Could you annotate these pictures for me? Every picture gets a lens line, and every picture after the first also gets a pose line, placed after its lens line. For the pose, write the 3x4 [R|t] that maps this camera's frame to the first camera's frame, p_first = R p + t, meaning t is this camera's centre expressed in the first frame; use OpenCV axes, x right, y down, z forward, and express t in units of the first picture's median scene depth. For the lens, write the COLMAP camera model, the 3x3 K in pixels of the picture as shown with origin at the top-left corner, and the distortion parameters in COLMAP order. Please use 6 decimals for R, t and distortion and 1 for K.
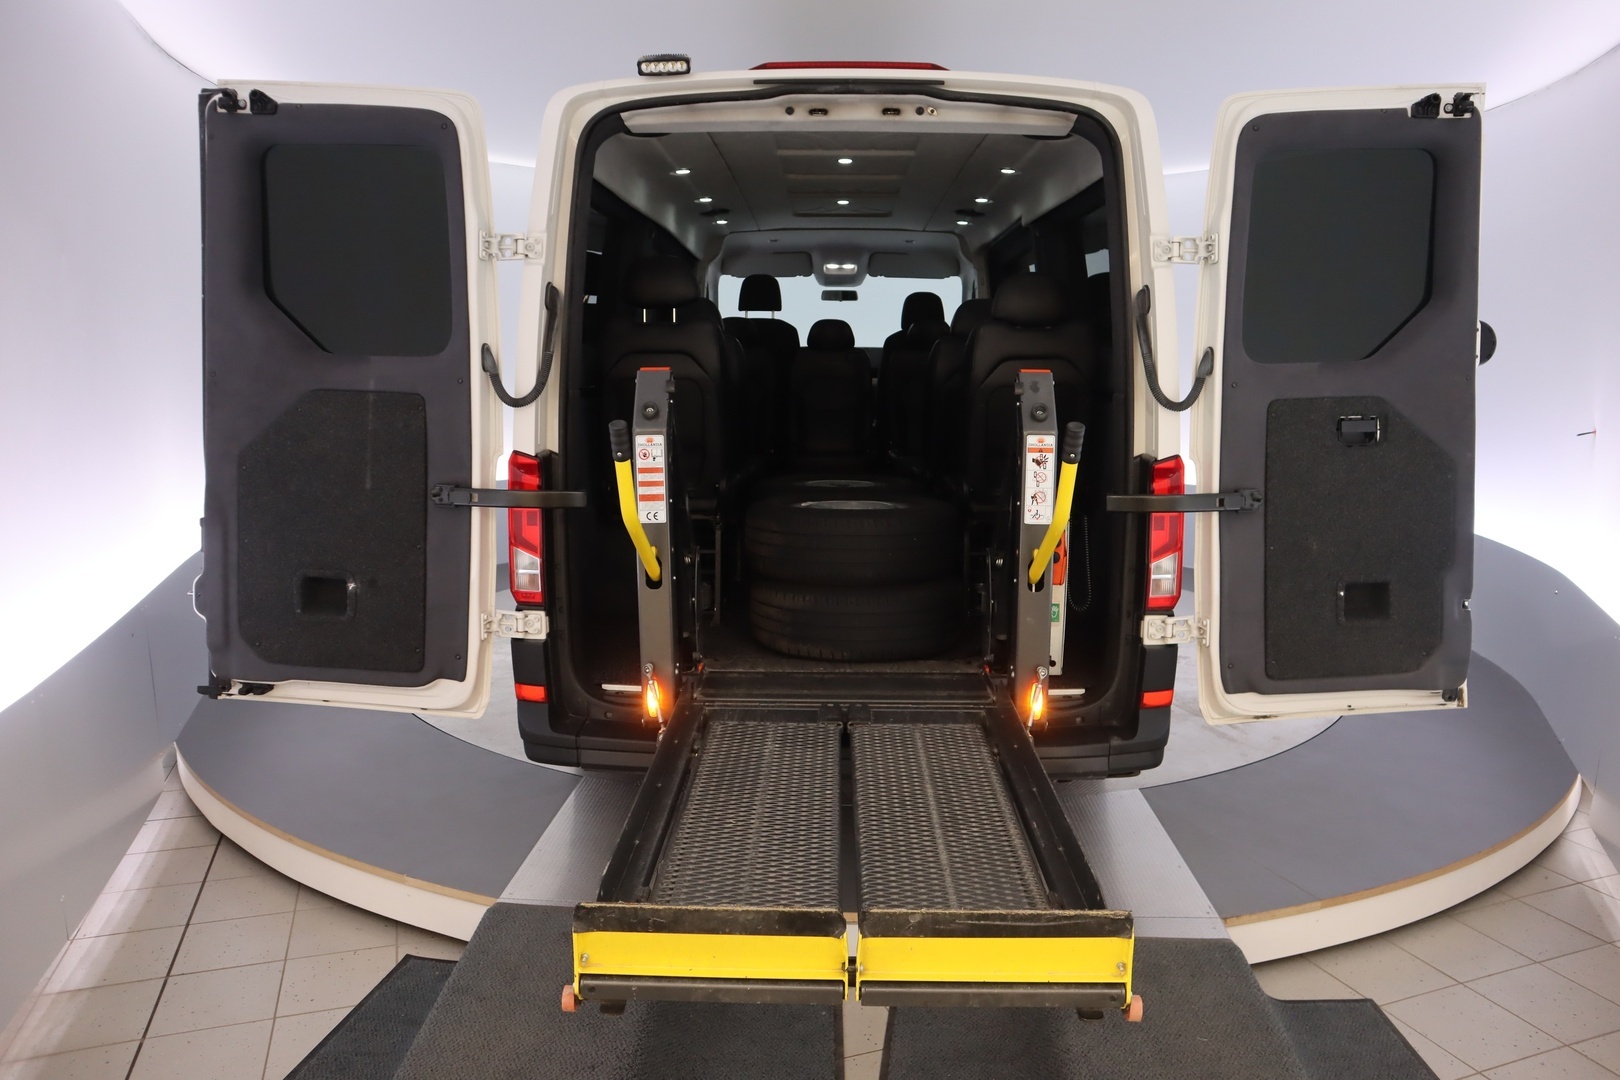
lens RADIAL K [[1085.3, 0, 810.0], [0, 1085.3, 540.0], [0, 0, 1]] dist [-0.148229, 0.079451]
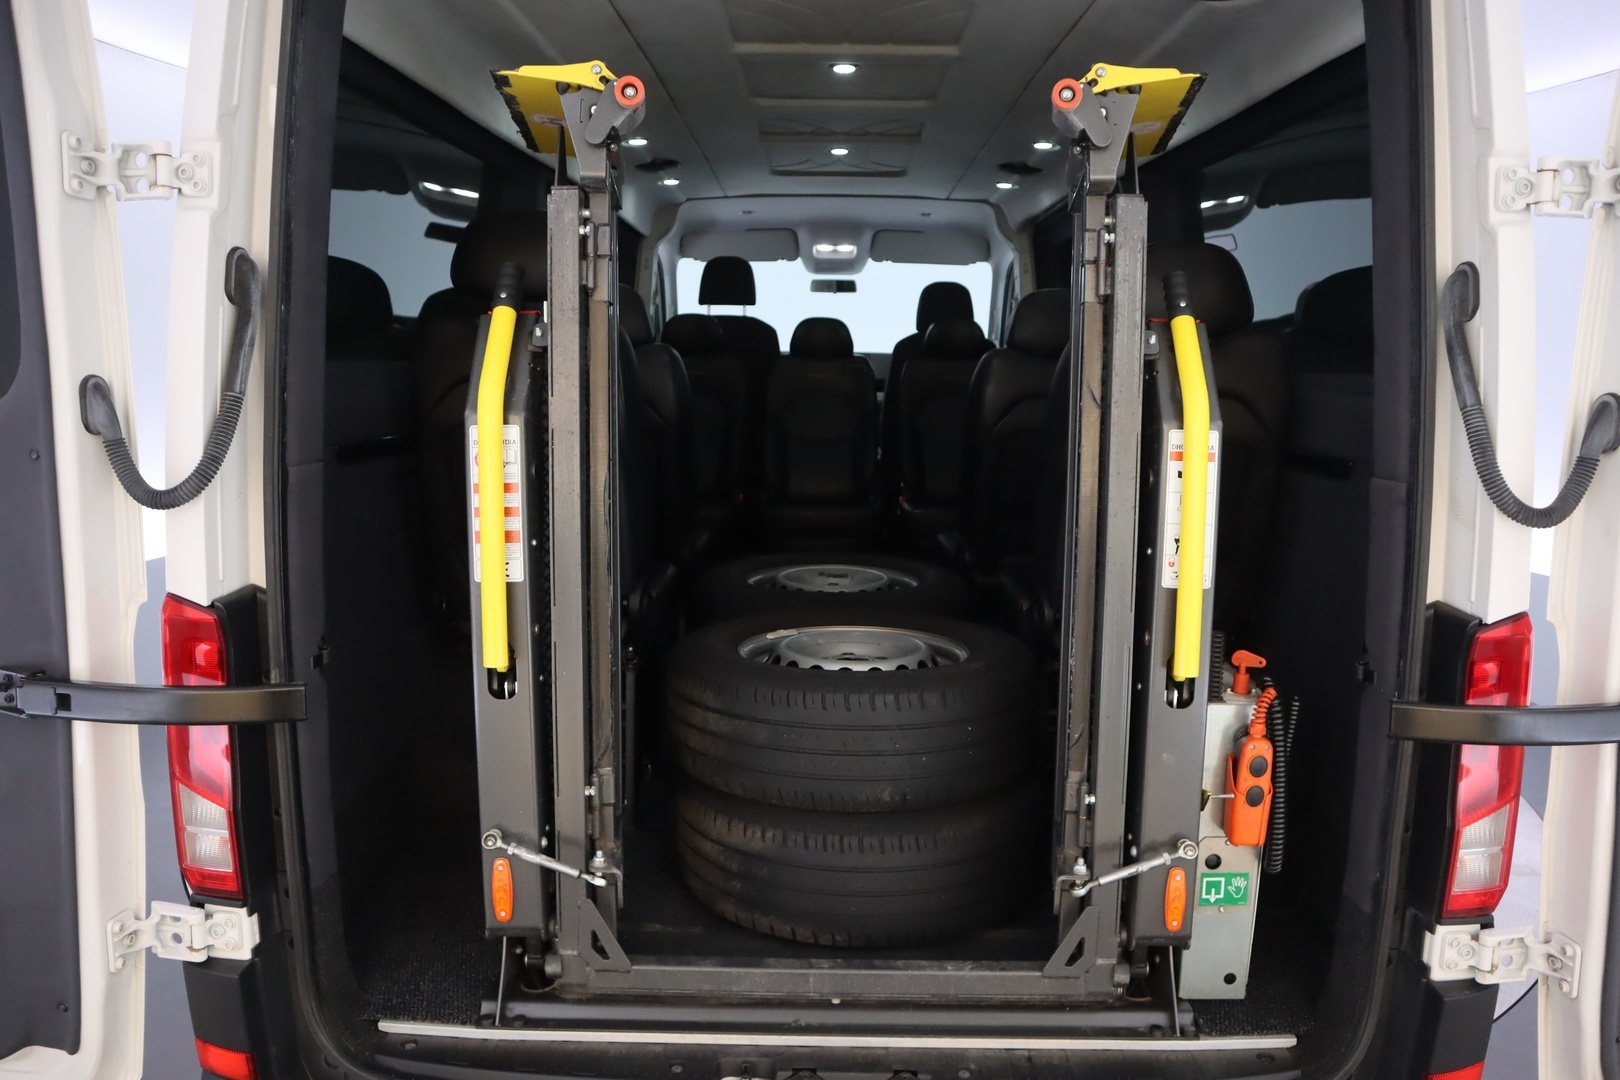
lens RADIAL K [[1085.3, 0, 810.0], [0, 1085.3, 540.0], [0, 0, 1]] dist [-0.148229, 0.079451]
pose [[0.999953, 0.006053, 0.007519, 0.013005], [-0.006092, 0.999968, 0.005178, -0.108464], [-0.007487, -0.005223, 0.999958, 0.507266]]
